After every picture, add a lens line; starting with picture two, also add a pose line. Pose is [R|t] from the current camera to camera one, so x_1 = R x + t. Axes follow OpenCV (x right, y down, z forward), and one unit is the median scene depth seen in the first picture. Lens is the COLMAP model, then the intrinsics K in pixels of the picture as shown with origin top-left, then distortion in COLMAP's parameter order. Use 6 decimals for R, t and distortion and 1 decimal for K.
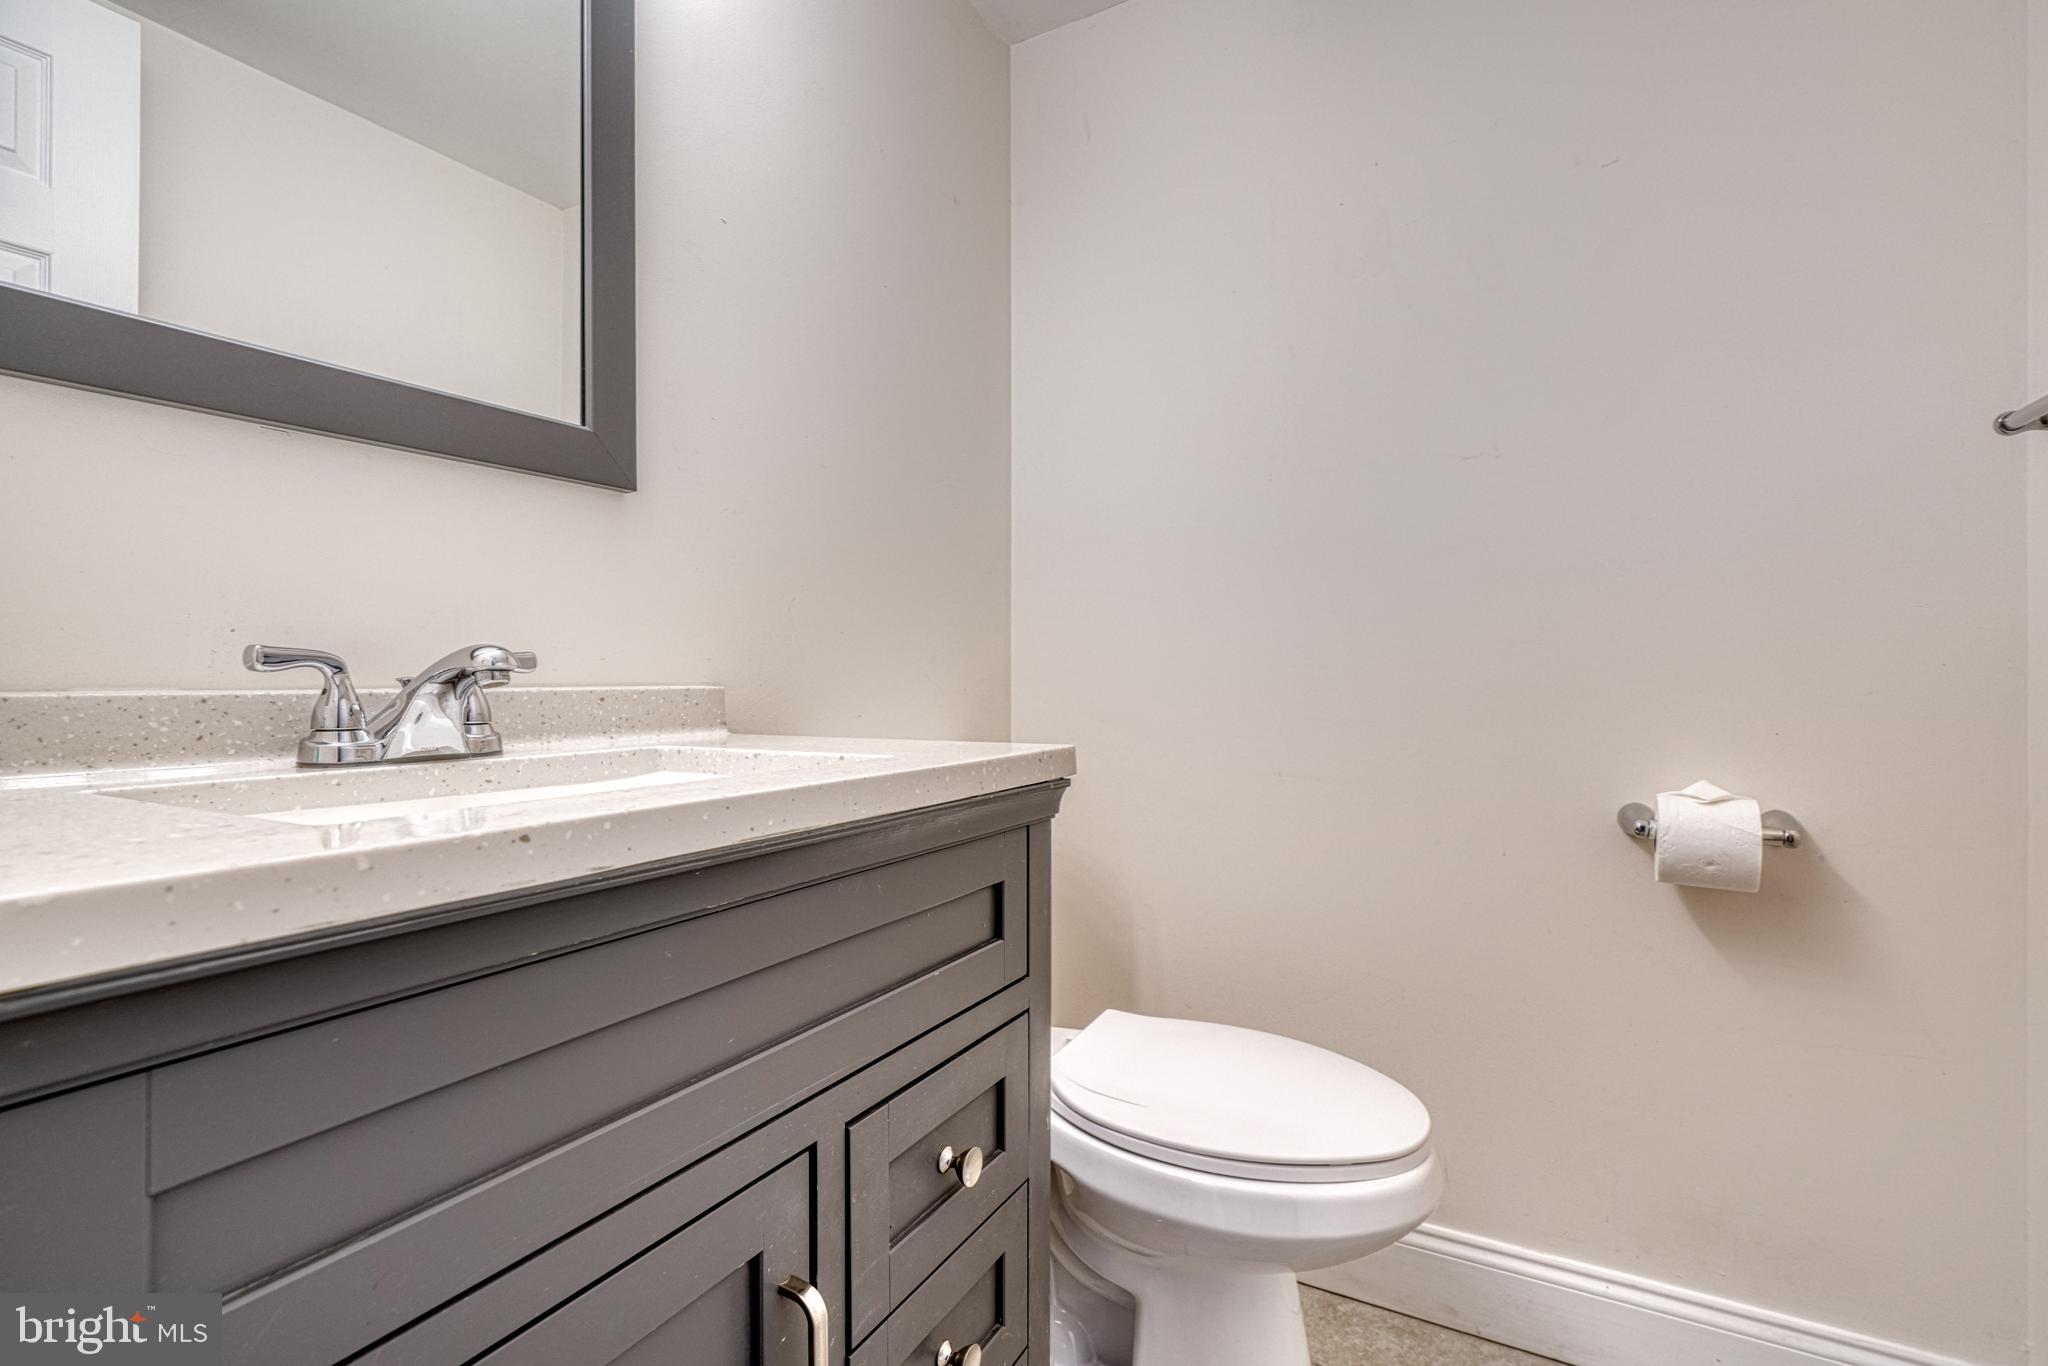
lens RADIAL K [[941.6, 0, 1015.9], [0, 941.6, 669.1], [0, 0, 1]] dist [-0.000831, 0.000725]
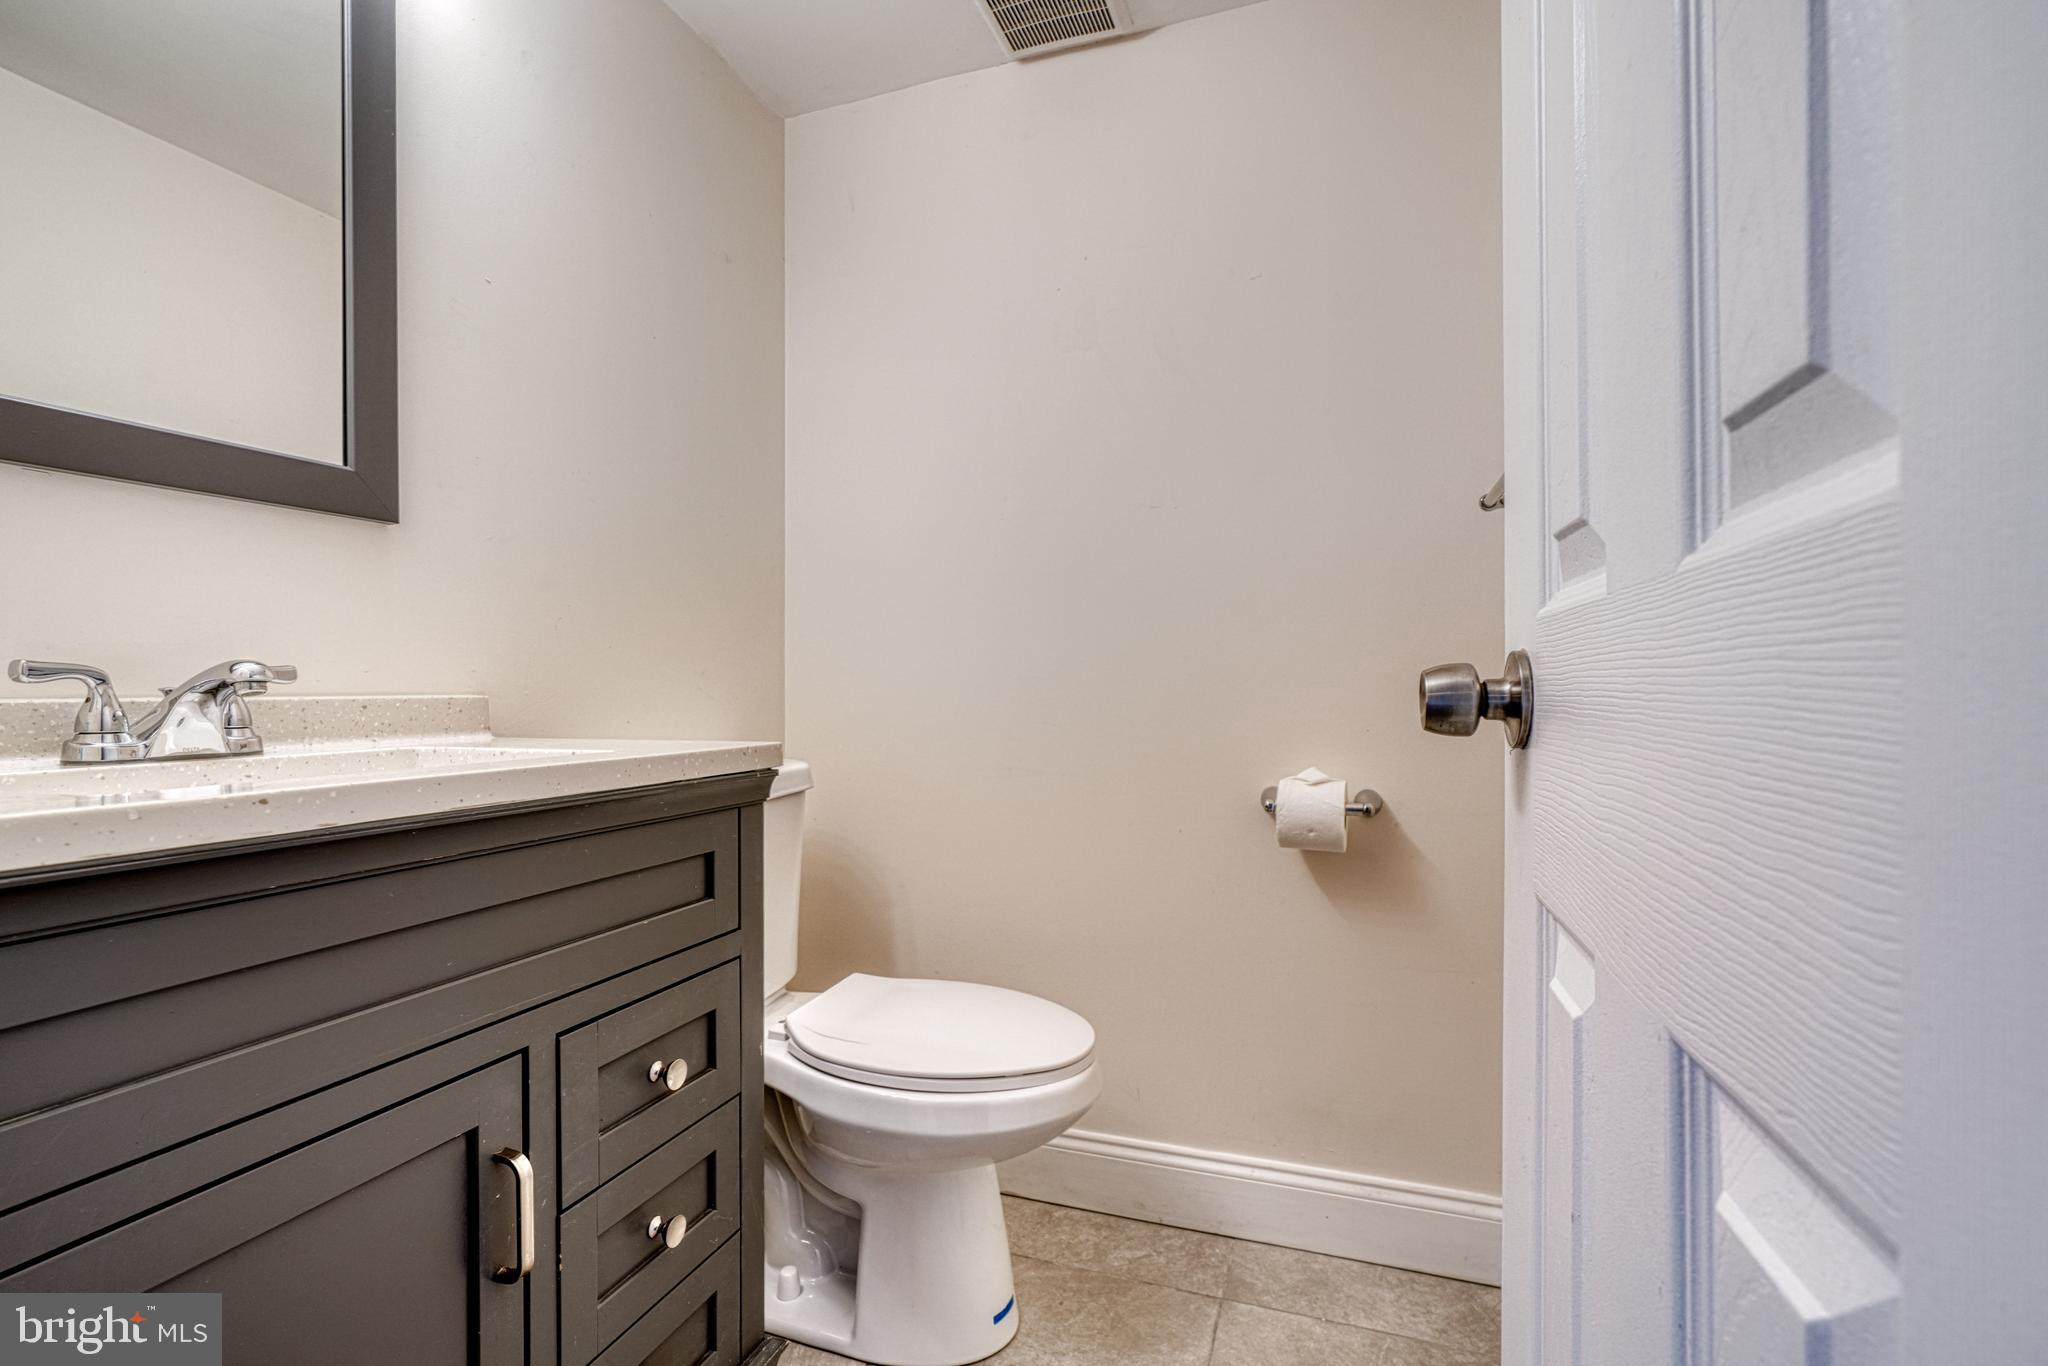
lens RADIAL K [[928.9, 0, 1013.9], [0, 928.9, 680.7], [0, 0, 1]] dist [-0.006168, 0.005153]
pose [[0.986512, 0.000389, 0.163688, 0.191844], [-0.000684, 0.999998, 0.001745, -0.002444], [-0.163687, -0.001834, 0.986511, -0.295732]]
